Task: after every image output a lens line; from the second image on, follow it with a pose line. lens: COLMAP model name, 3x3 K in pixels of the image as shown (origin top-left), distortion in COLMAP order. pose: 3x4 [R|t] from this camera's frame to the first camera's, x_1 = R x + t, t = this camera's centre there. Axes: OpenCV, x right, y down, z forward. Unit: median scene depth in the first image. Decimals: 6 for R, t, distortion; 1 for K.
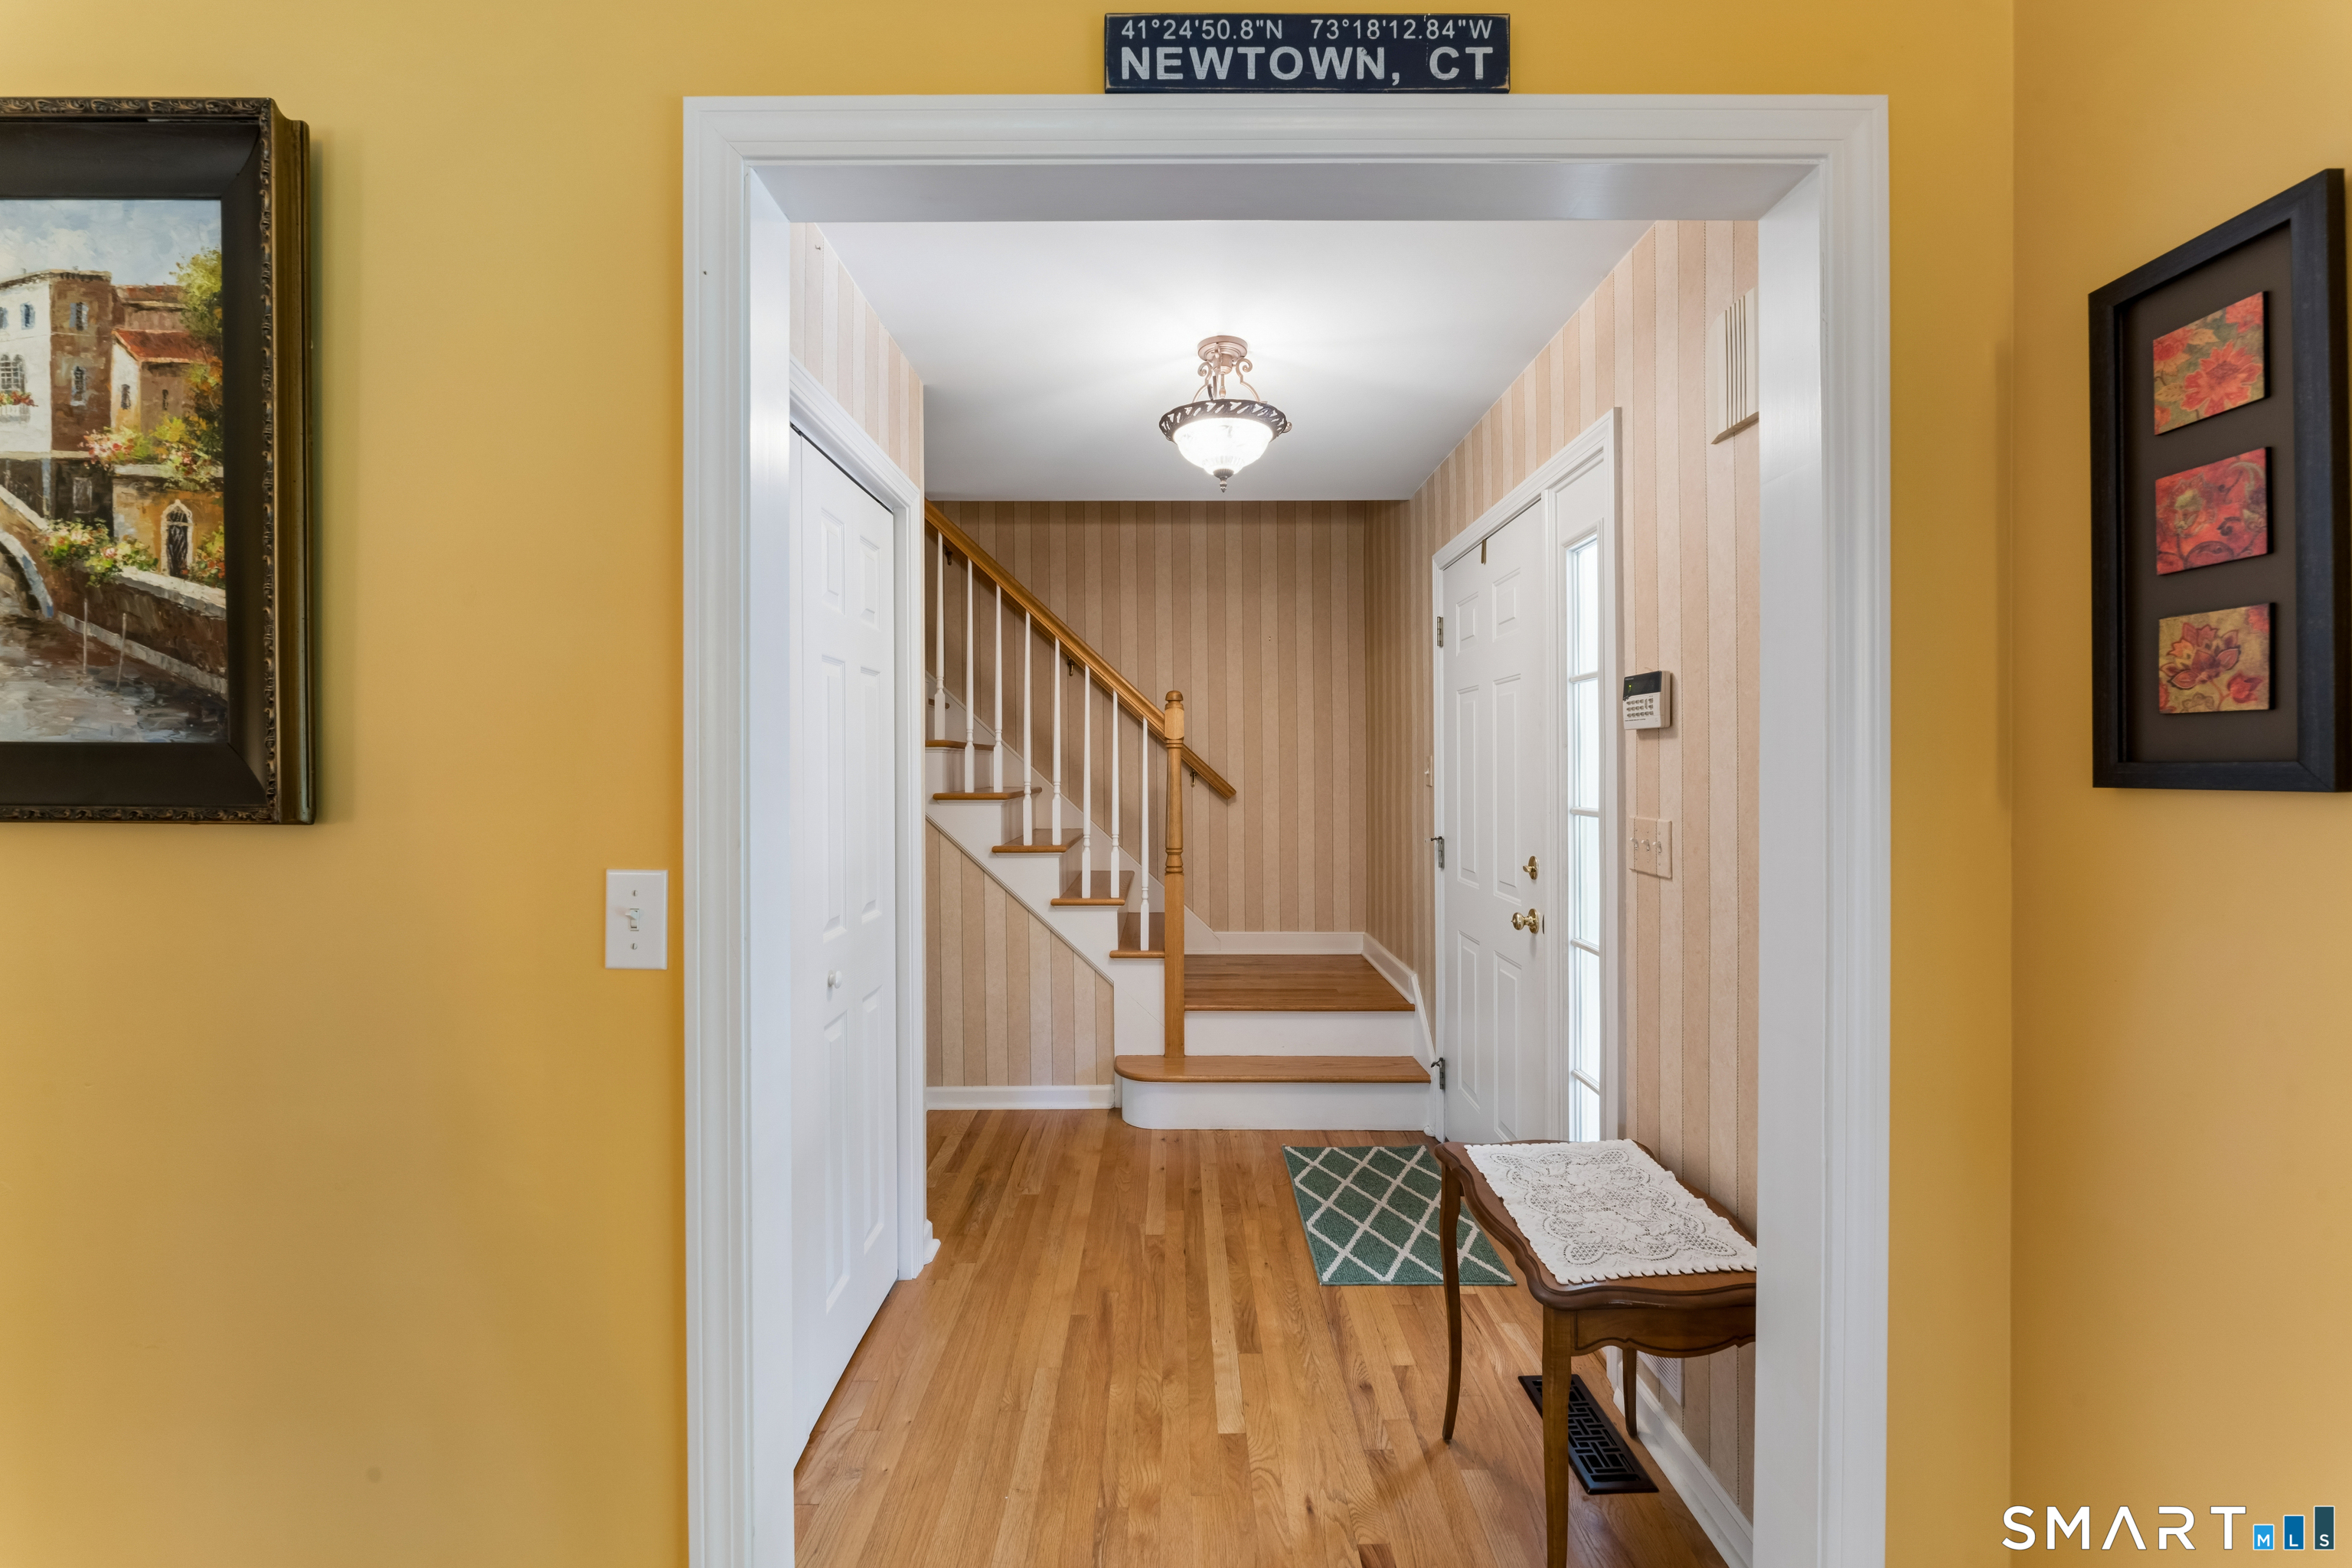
lens RADIAL K [[954.2, 0, 1175.9], [0, 954.2, 777.3], [0, 0, 1]] dist [-0.003310, -0.000963]
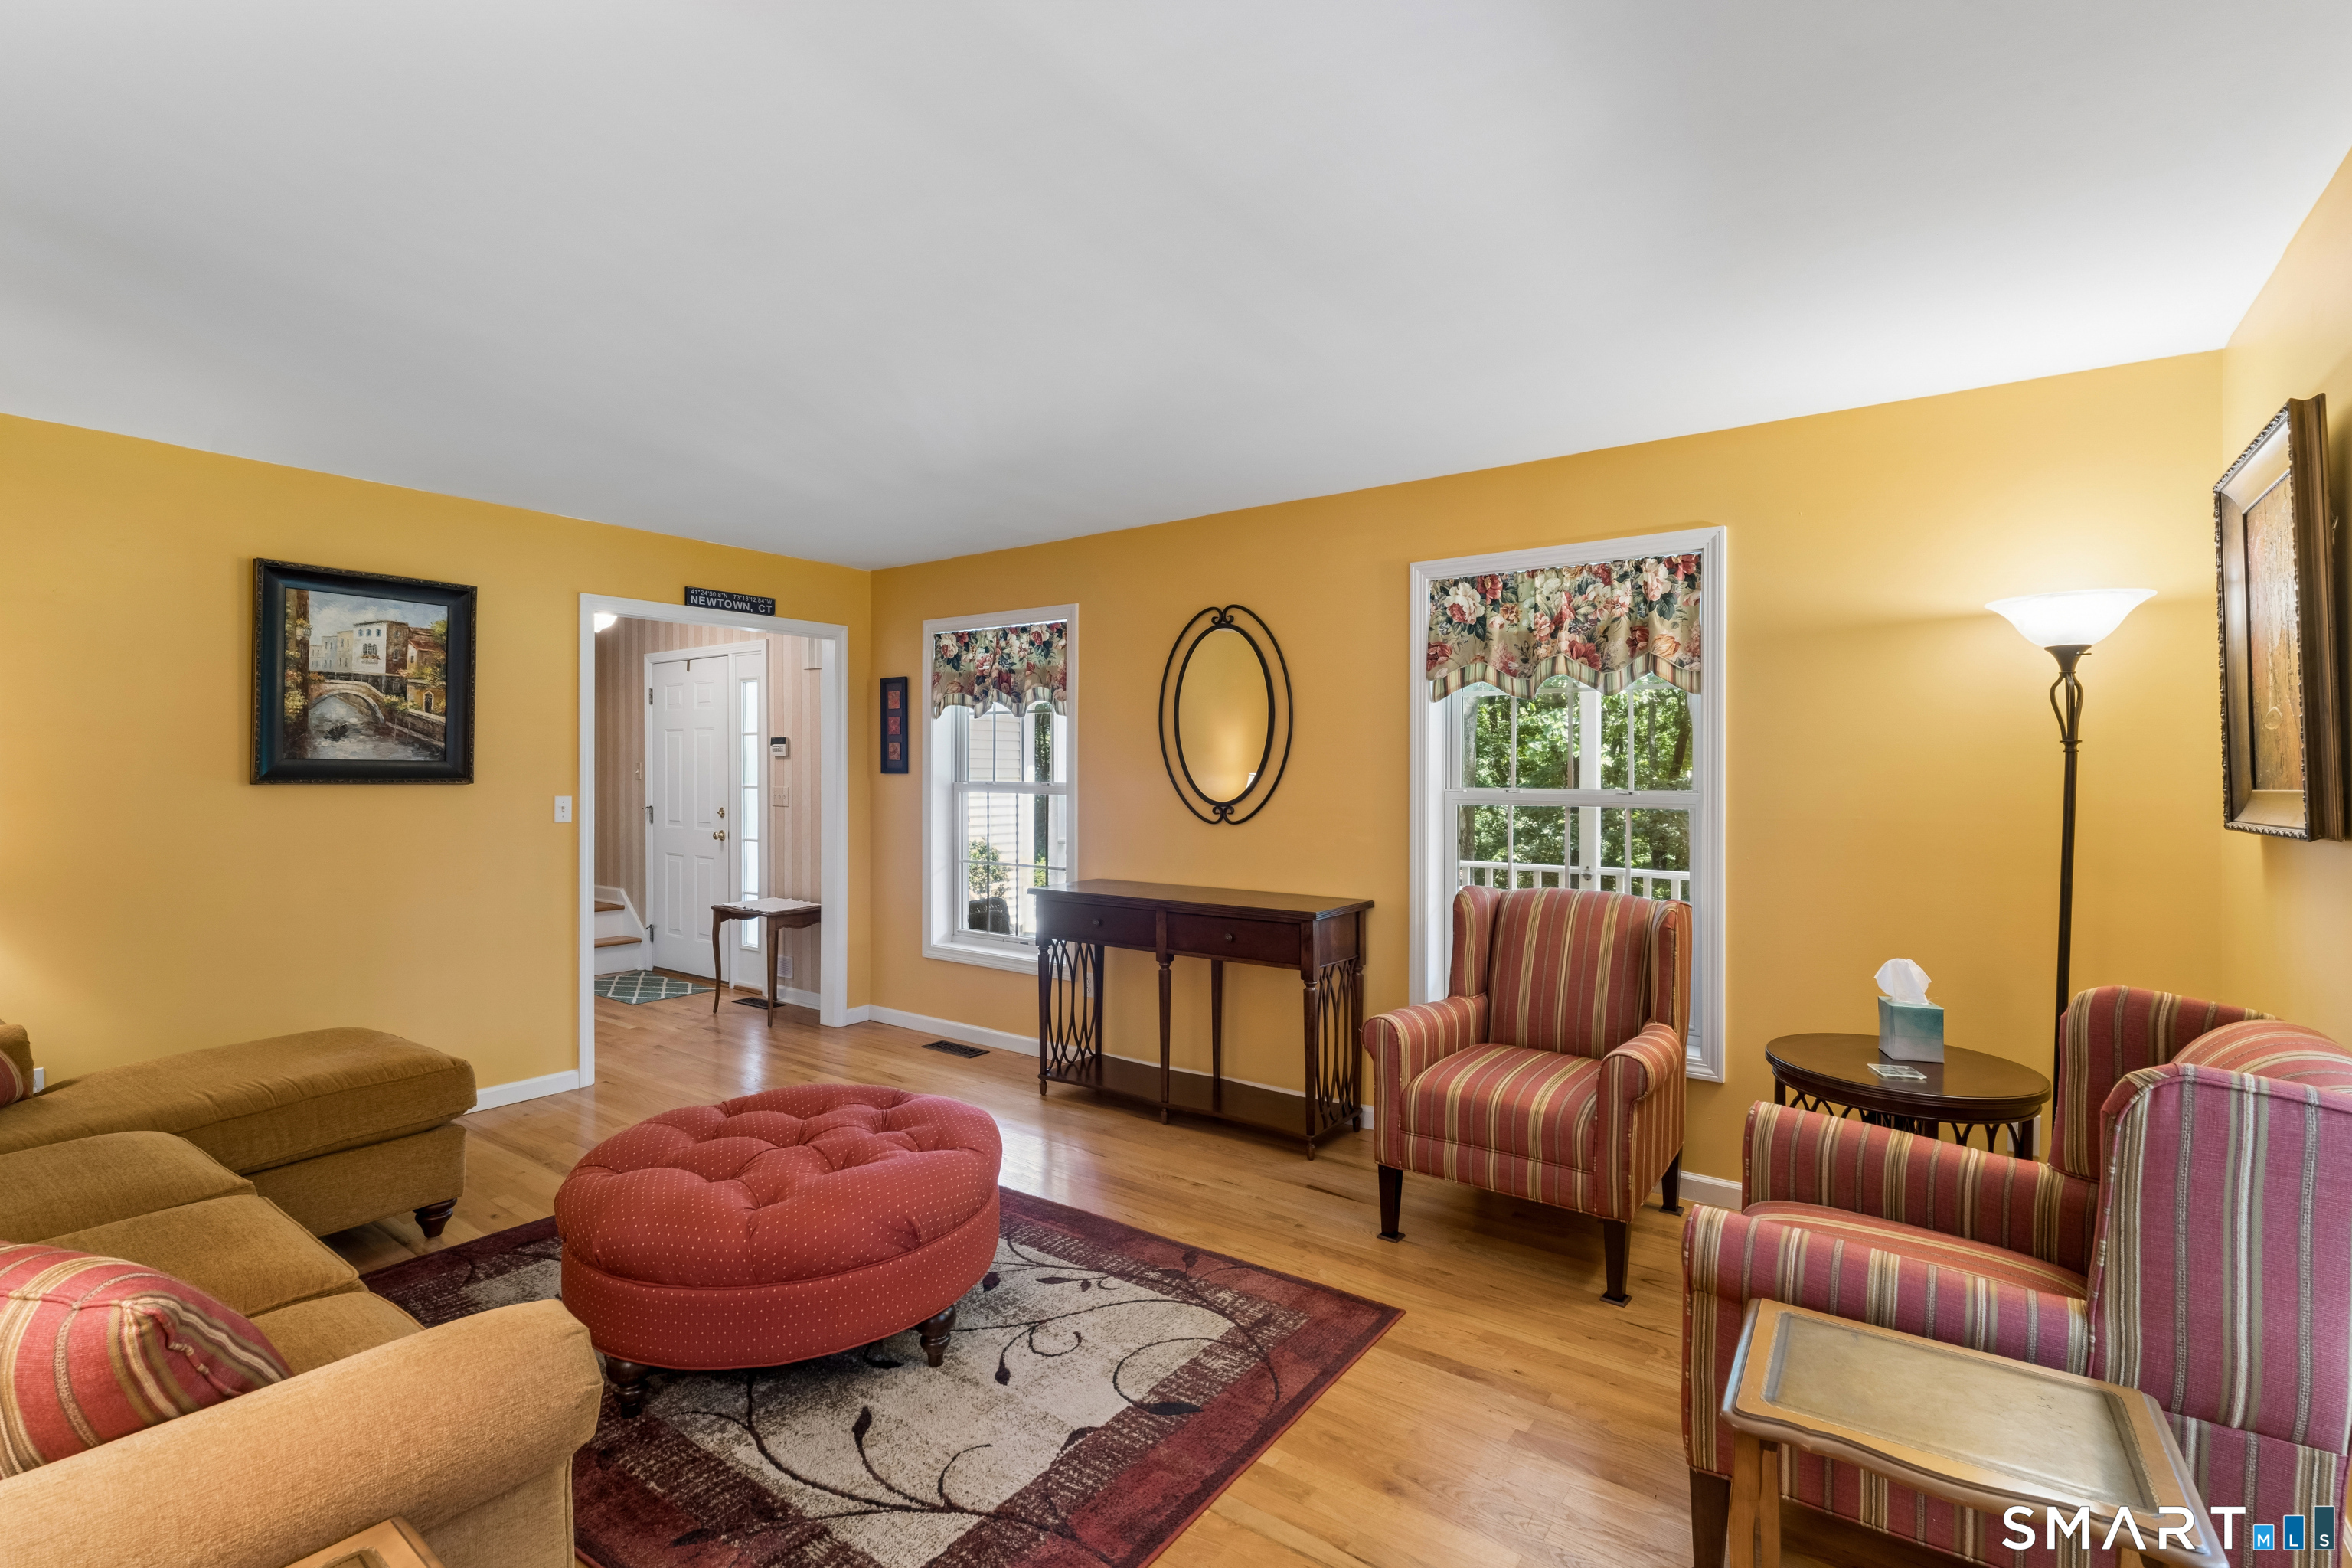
lens RADIAL K [[1073.5, 0, 1178.2], [0, 1073.5, 764.4], [0, 0, 1]] dist [-0.004612, -0.000109]
pose [[0.598645, 0.005864, 0.800993, -2.525942], [0.007507, 0.999888, -0.012931, 0.046409], [-0.800979, 0.013754, 0.598535, -3.486316]]
